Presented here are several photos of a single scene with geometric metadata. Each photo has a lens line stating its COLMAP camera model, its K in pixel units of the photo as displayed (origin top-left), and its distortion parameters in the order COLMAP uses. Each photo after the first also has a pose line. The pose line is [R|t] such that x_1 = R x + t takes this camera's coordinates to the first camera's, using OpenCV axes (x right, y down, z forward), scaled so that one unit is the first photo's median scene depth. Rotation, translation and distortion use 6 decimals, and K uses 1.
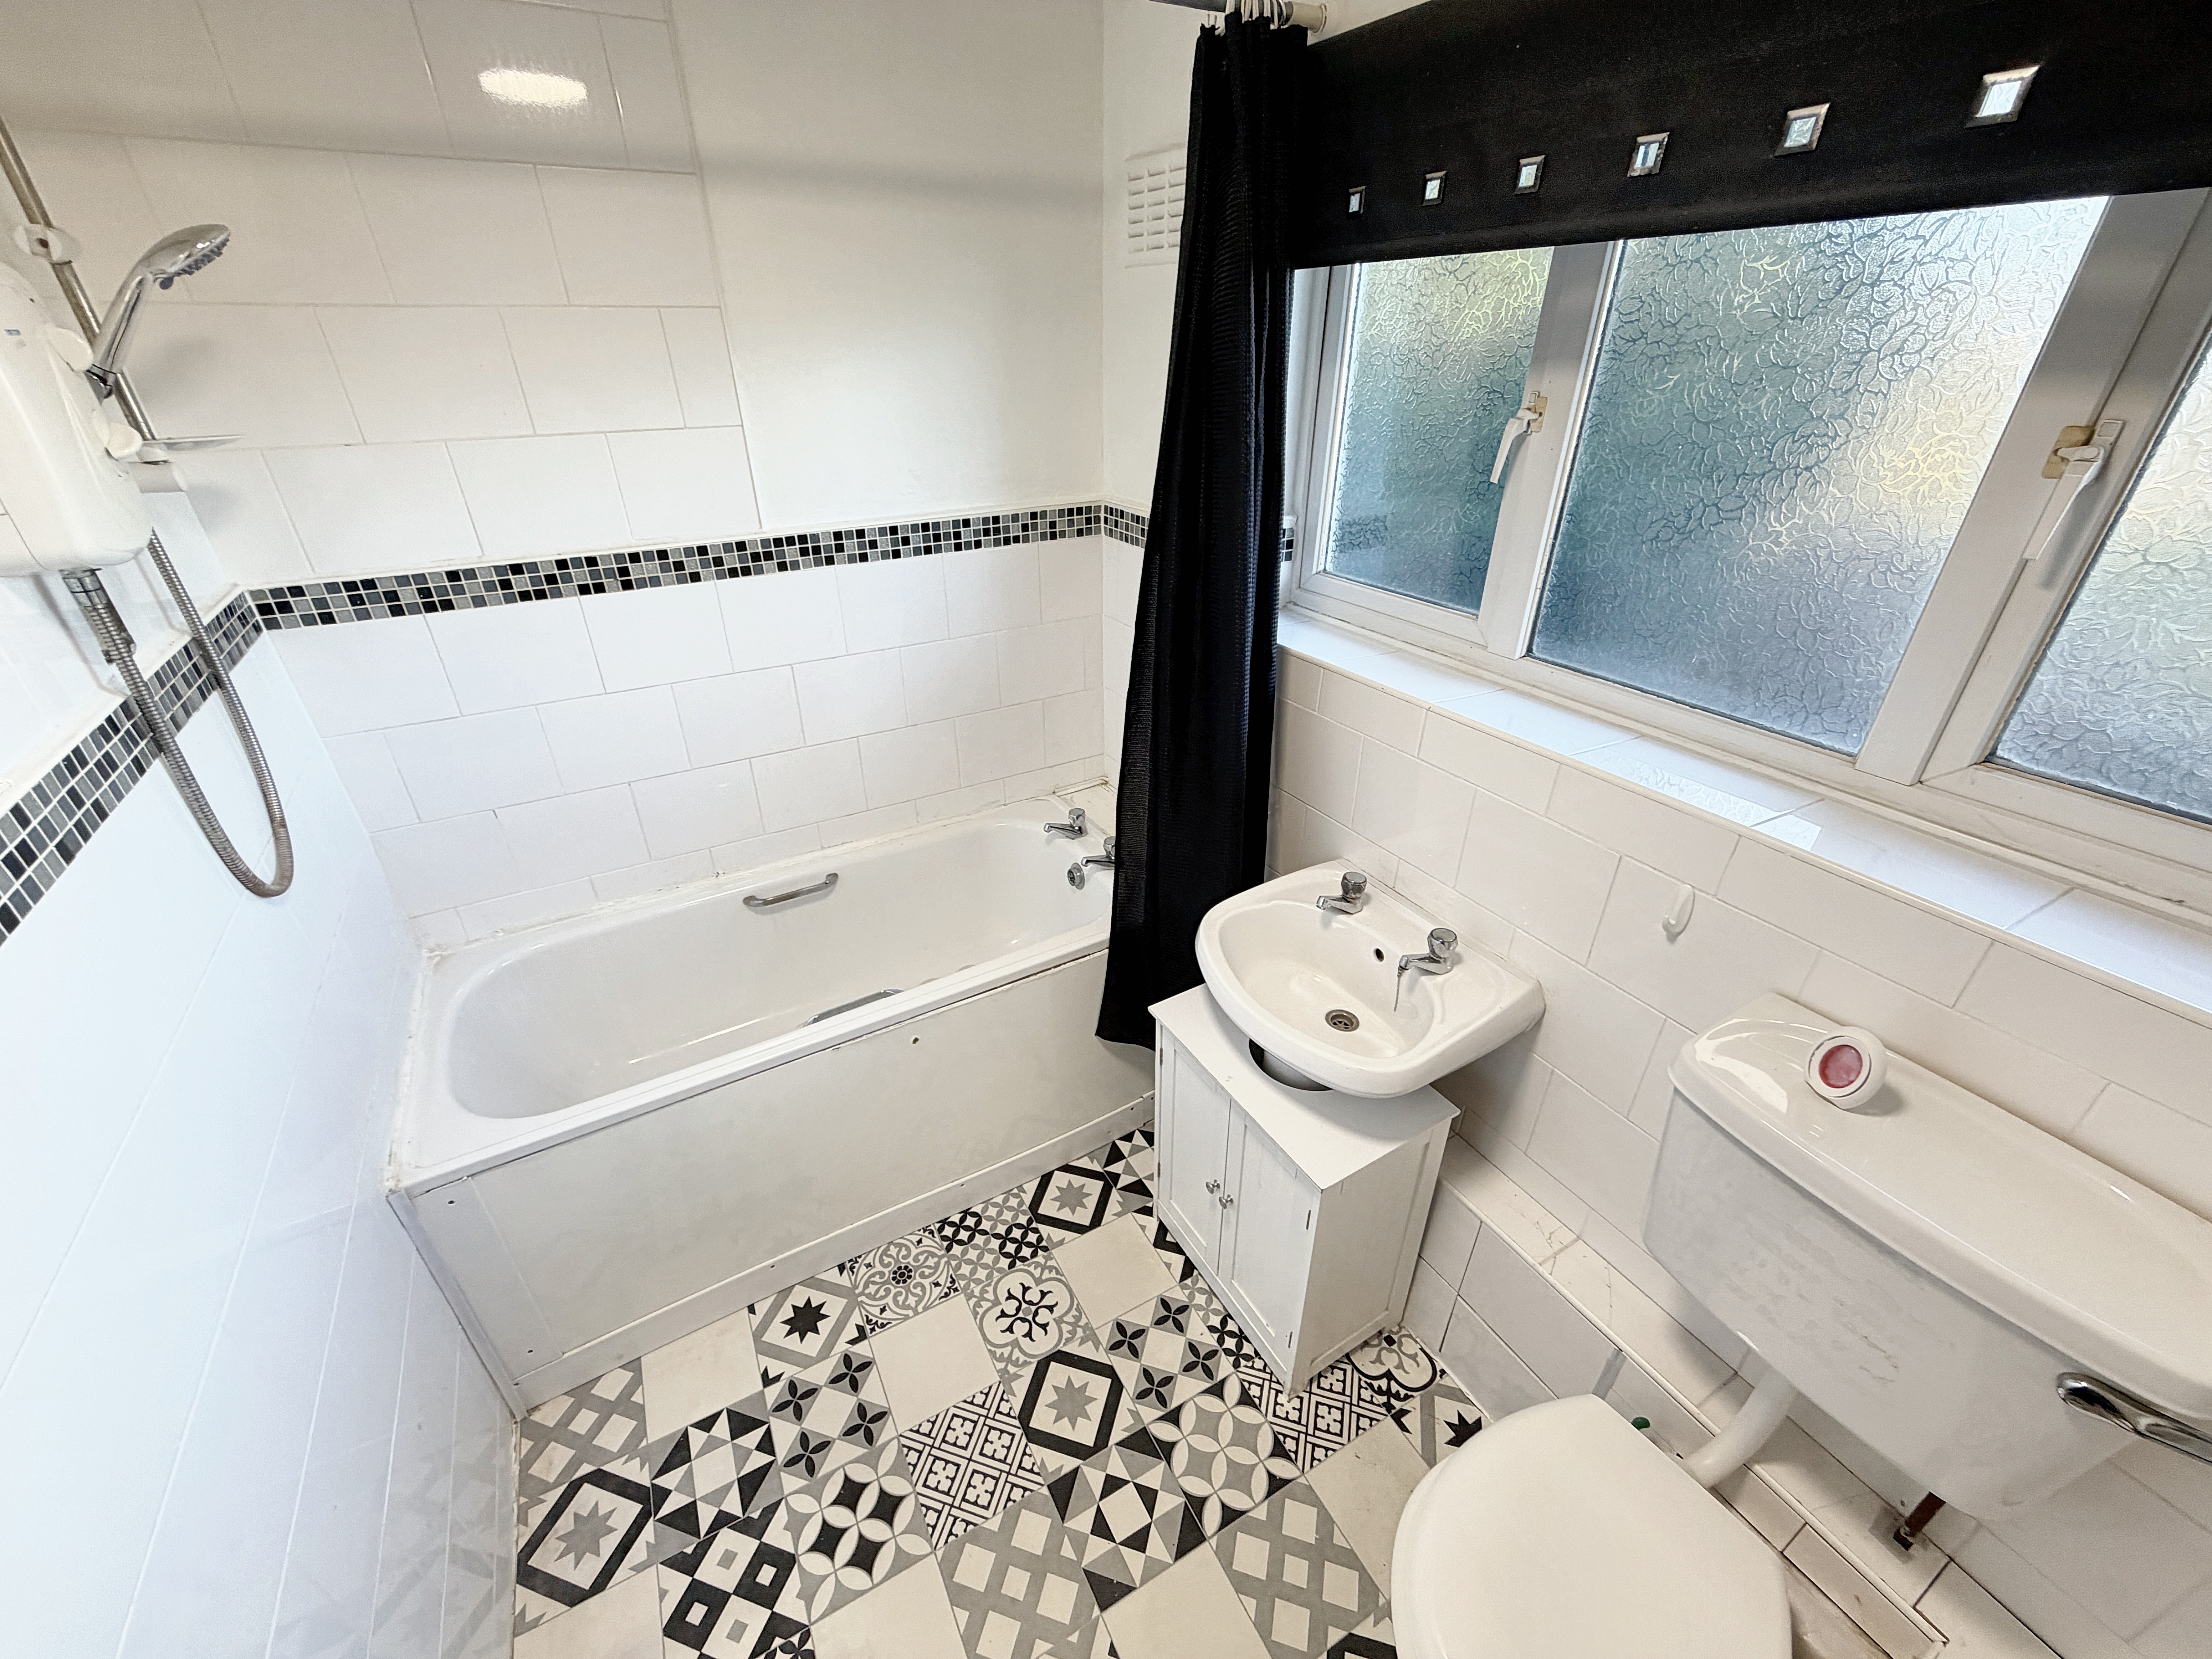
lens RADIAL K [[879.4, 0, 1101.3], [0, 879.4, 828.4], [0, 0, 1]] dist [0.001336, -0.000260]
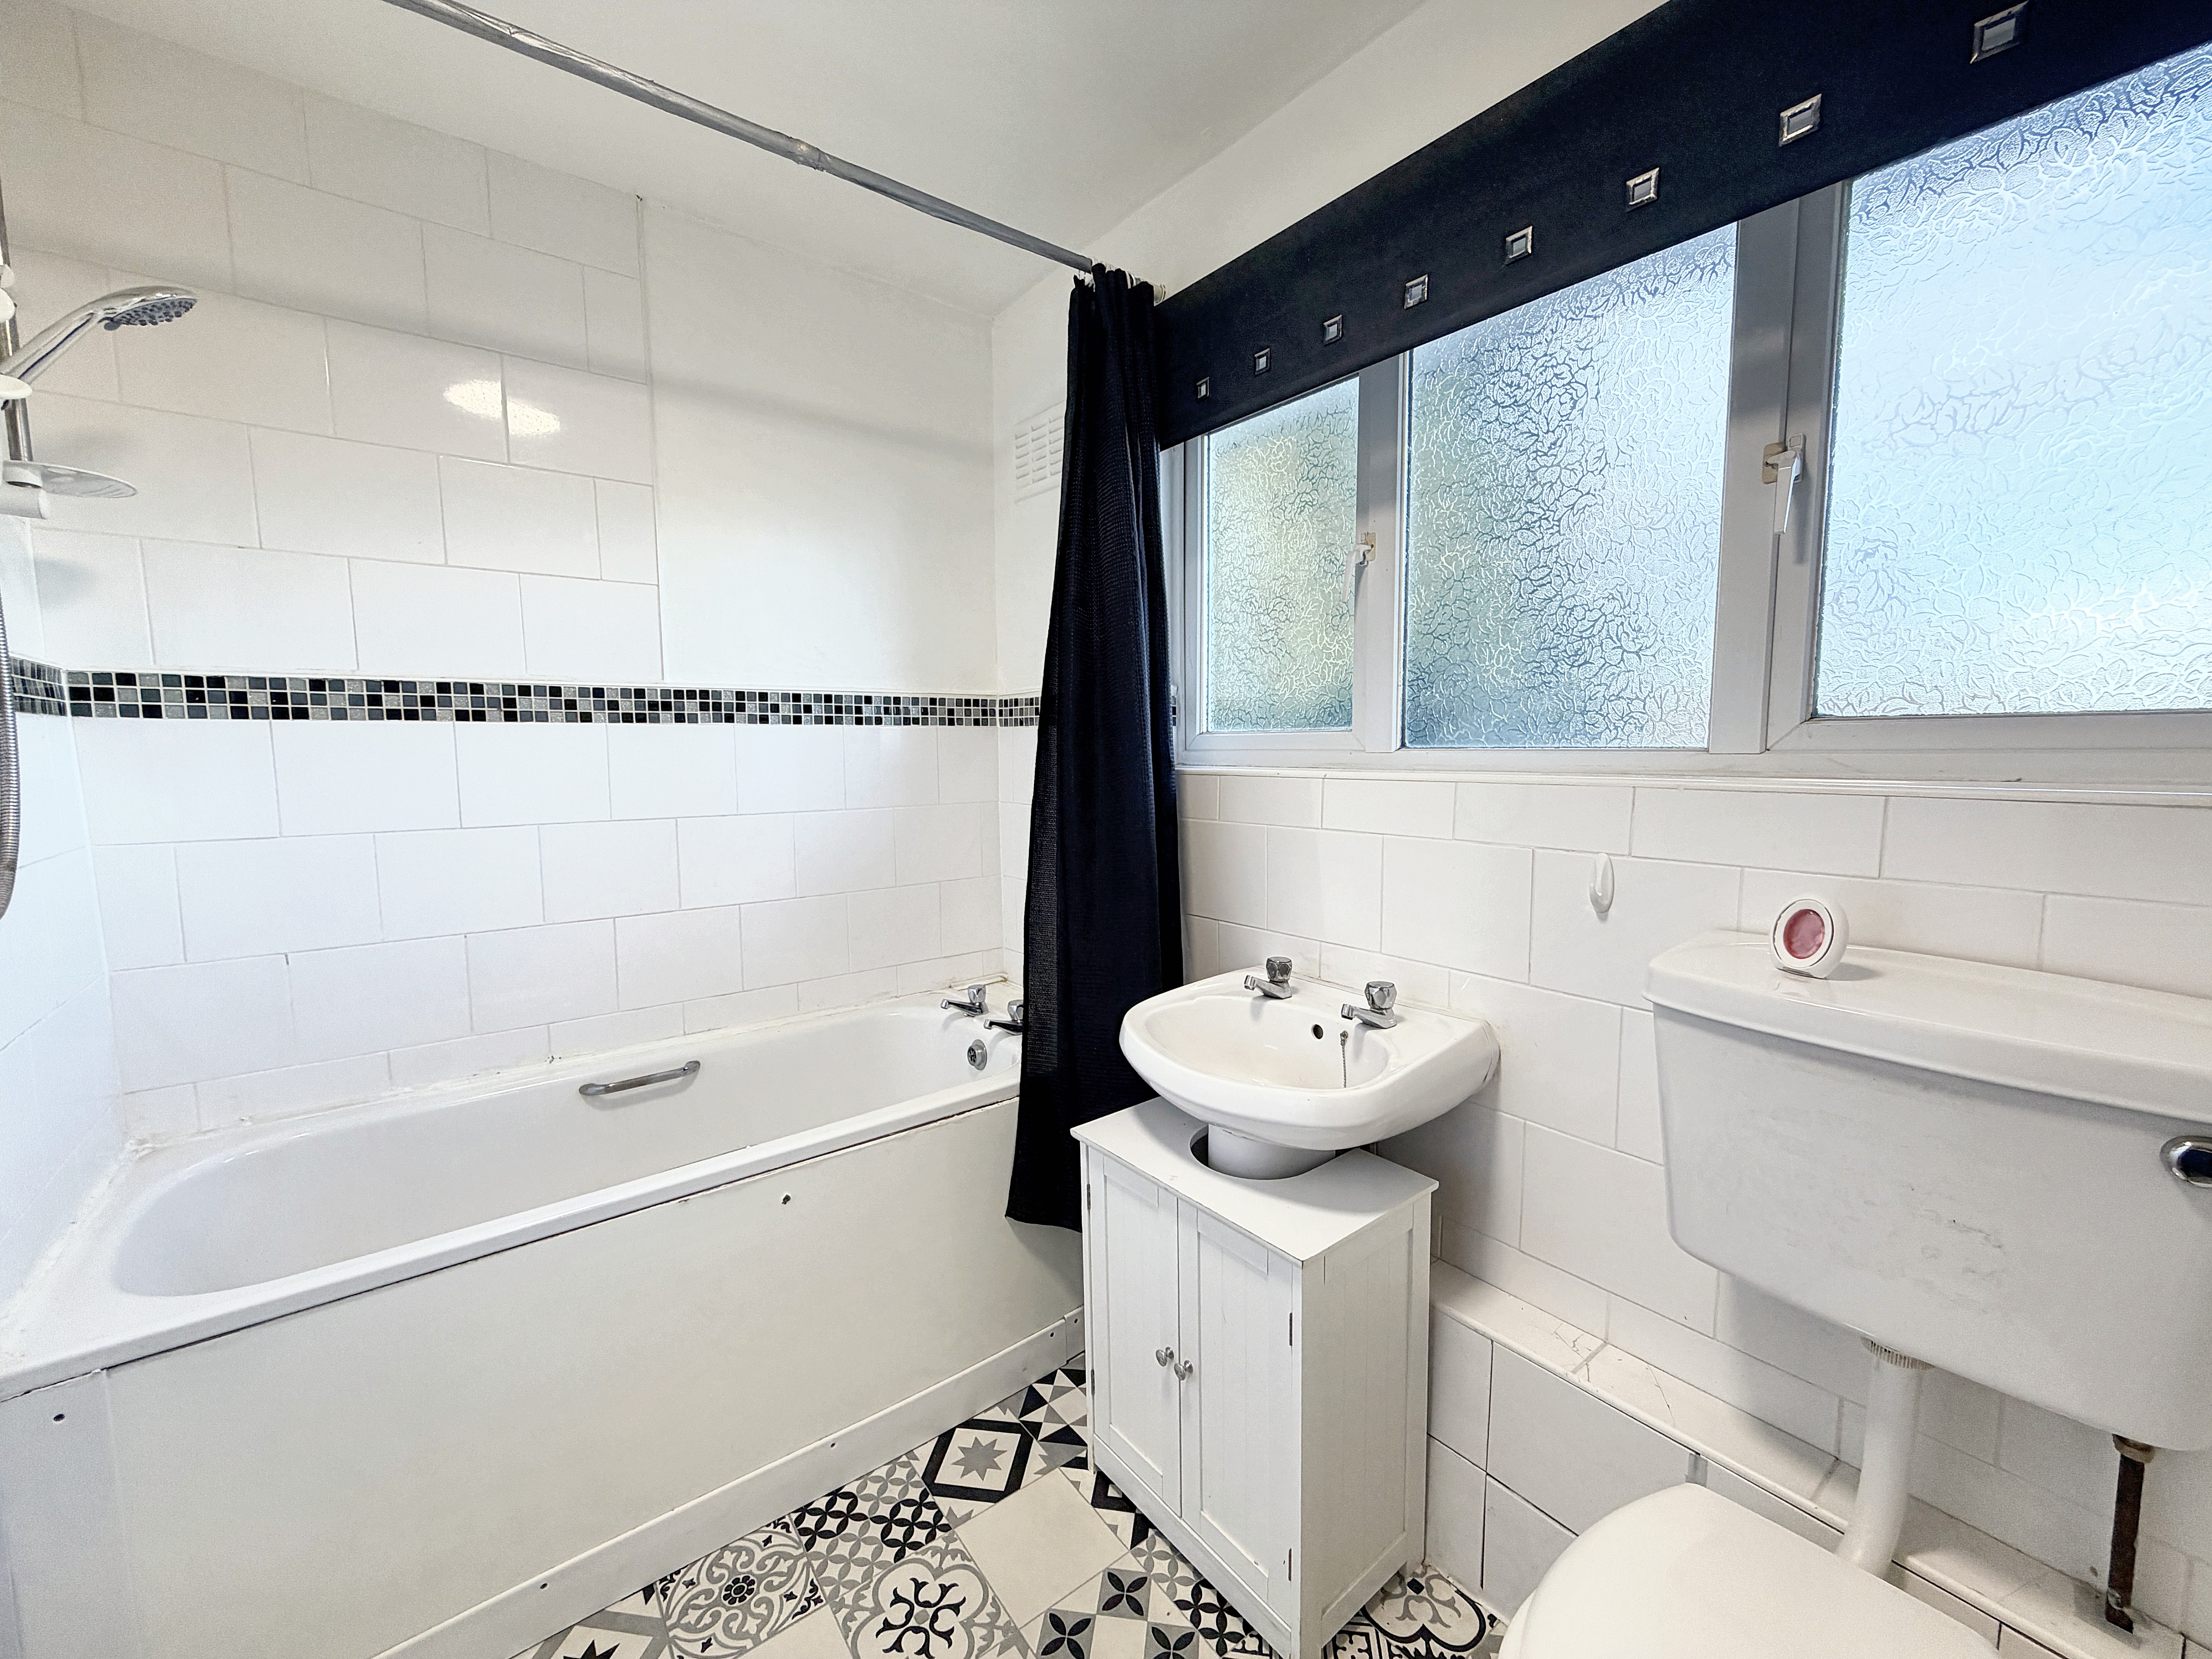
lens RADIAL K [[879.4, 0, 1101.3], [0, 879.4, 828.4], [0, 0, 1]] dist [0.001336, -0.000260]
pose [[0.990353, -0.016277, 0.137610, -0.028500], [0.070187, 0.915189, -0.396866, 0.258763], [-0.119480, 0.402696, 0.907502, 0.088476]]
